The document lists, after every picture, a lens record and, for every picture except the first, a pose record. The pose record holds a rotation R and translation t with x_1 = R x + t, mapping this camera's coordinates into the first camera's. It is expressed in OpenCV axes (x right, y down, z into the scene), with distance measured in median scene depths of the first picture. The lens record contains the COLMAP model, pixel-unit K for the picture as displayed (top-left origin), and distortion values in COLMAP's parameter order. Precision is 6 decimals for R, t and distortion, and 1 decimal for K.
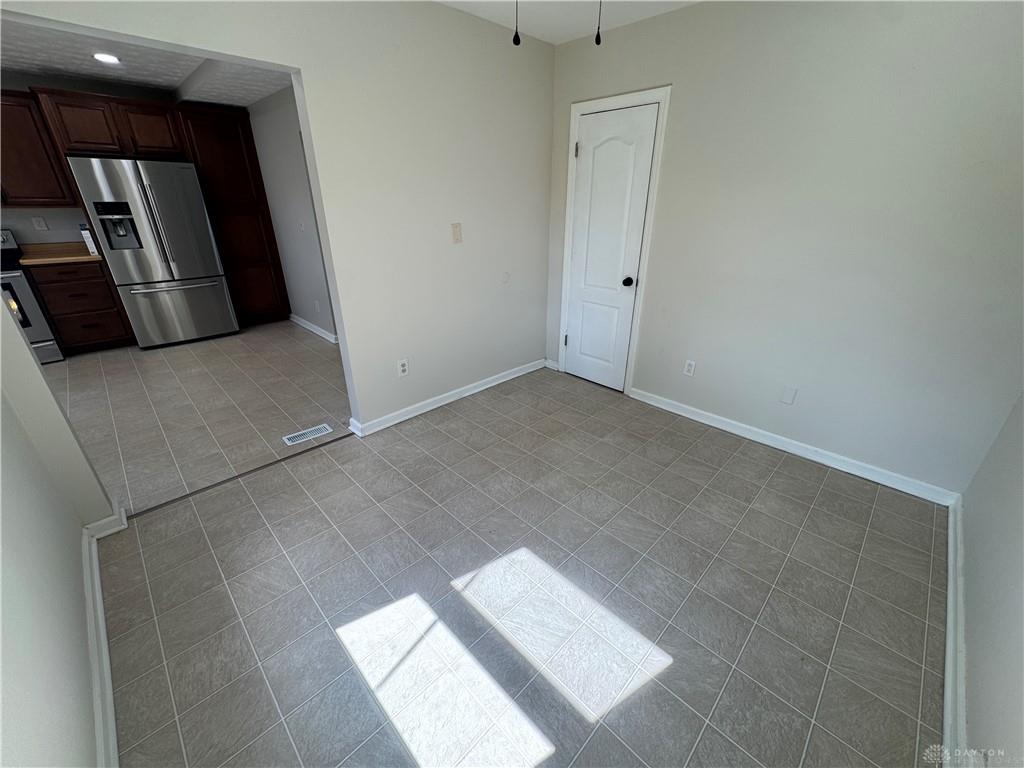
lens RADIAL K [[408.2, 0, 512.0], [0, 408.2, 384.0], [0, 0, 1]] dist [-0.005764, 0.000302]
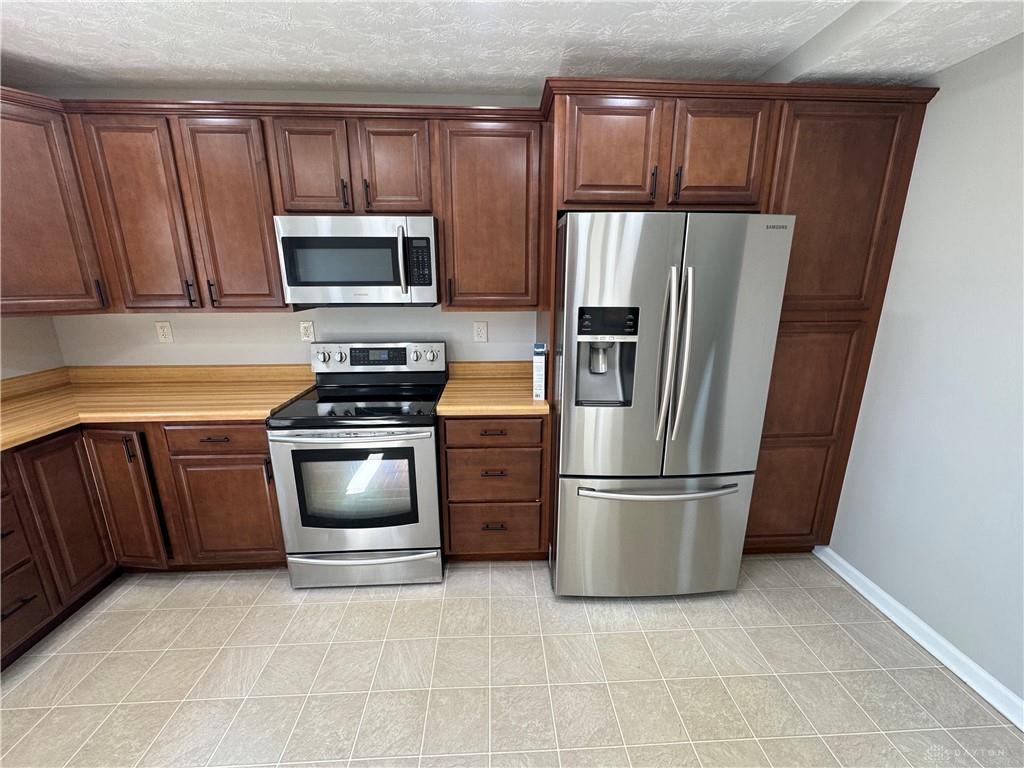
lens RADIAL K [[408.2, 0, 512.0], [0, 408.2, 384.0], [0, 0, 1]] dist [-0.005764, 0.000302]
pose [[0.742603, 0.158063, -0.650812, -0.748369], [-0.269790, 0.960019, -0.074682, -0.299922], [0.612987, 0.231042, 0.755557, 0.607522]]
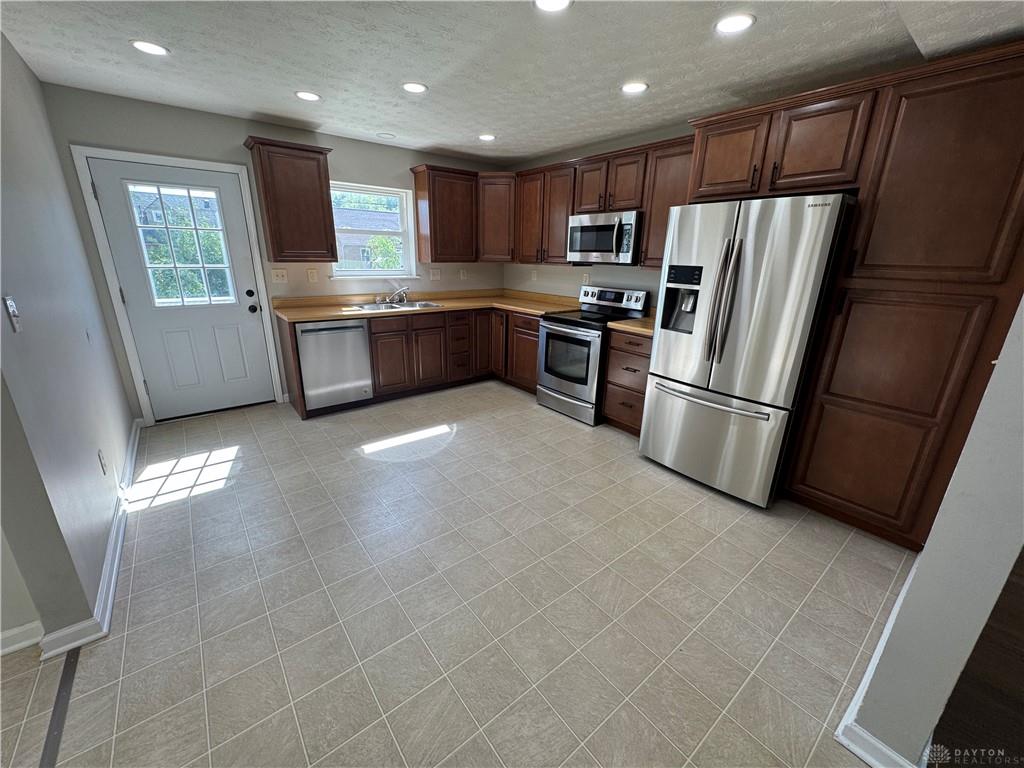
lens RADIAL K [[408.2, 0, 512.0], [0, 408.2, 384.0], [0, 0, 1]] dist [-0.005764, 0.000302]
pose [[-0.114540, 0.293487, -0.949076, -0.239941], [-0.424557, 0.849261, 0.313858, -0.360636], [0.898127, 0.438887, 0.027327, 0.784068]]
